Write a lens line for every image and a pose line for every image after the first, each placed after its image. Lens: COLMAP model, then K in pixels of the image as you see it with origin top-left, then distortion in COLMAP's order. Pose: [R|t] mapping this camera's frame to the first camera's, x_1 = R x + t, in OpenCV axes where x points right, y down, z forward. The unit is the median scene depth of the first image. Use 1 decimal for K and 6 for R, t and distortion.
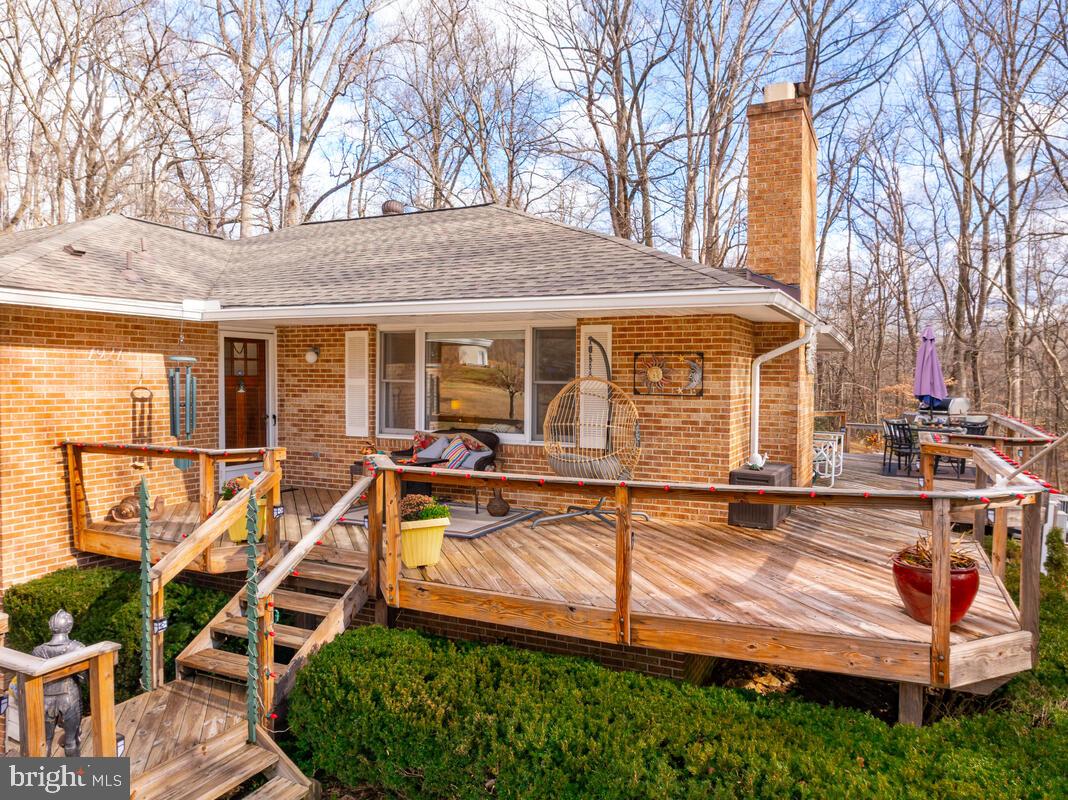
lens RADIAL K [[747.9, 0, 534.1], [0, 747.9, 396.3], [0, 0, 1]] dist [-0.006791, -0.006377]
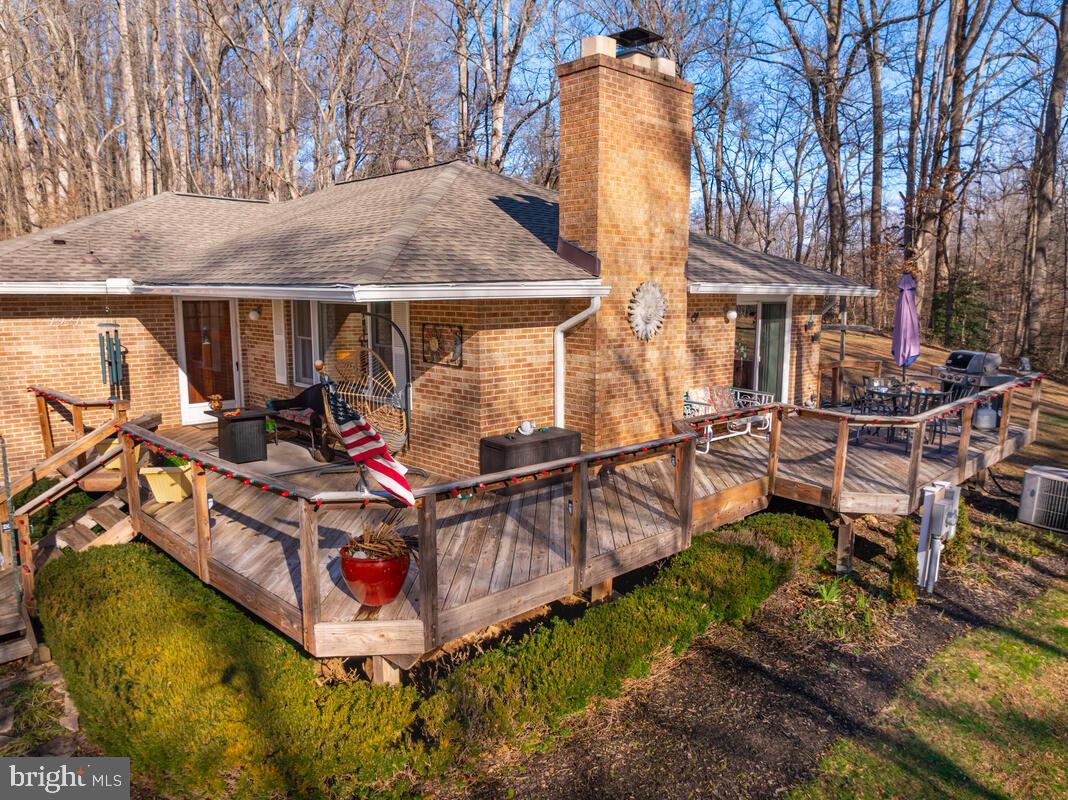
lens RADIAL K [[747.9, 0, 532.9], [0, 747.9, 395.0], [0, 0, 1]] dist [-0.006791, -0.006377]
pose [[0.935549, 0.045215, -0.350290, 0.131289], [-0.005171, 0.993419, 0.114416, -0.015680], [0.353159, -0.105231, 0.929627, 0.007708]]
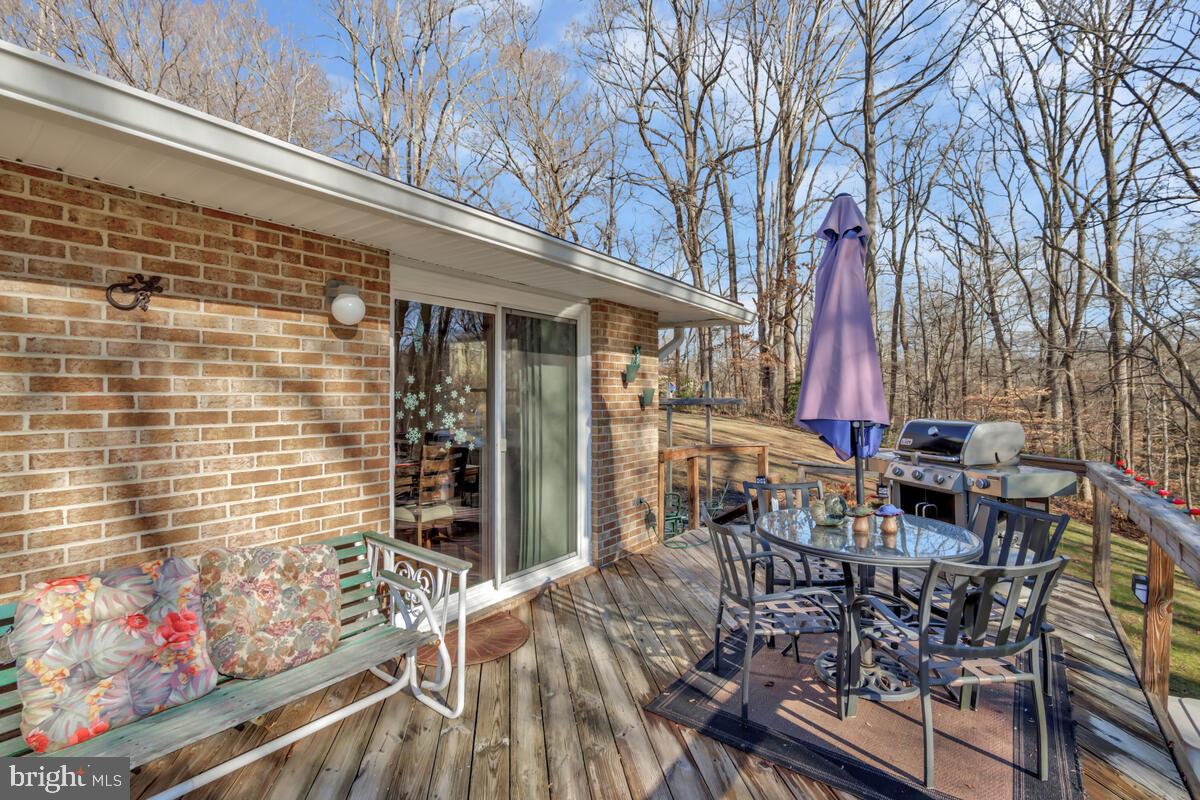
lens RADIAL K [[562.1, 0, 601.0], [0, 562.1, 381.1], [0, 0, 1]] dist [0.000529, -0.000176]
pose [[0.985400, -0.012603, -0.169790, 0.142394], [0.004630, 0.998871, -0.047271, -0.002332], [0.170194, 0.045794, 0.984346, 0.230051]]
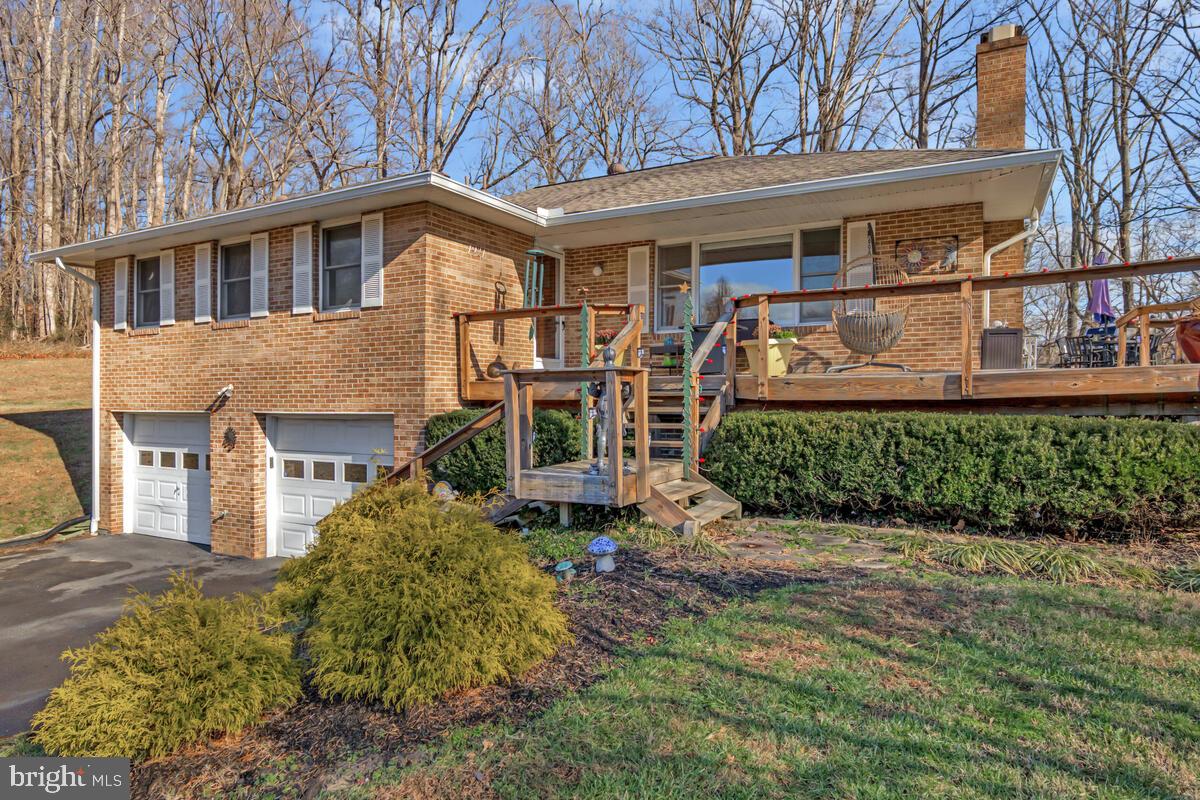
lens RADIAL K [[750.0, 0, 570.0], [0, 750.0, 388.2], [0, 0, 1]] dist [-0.026775, -0.001287]
pose [[0.997872, -0.016158, -0.063164, -0.064656], [0.013665, 0.999118, -0.039708, 0.044621], [0.063750, 0.038760, 0.997213, -0.050781]]
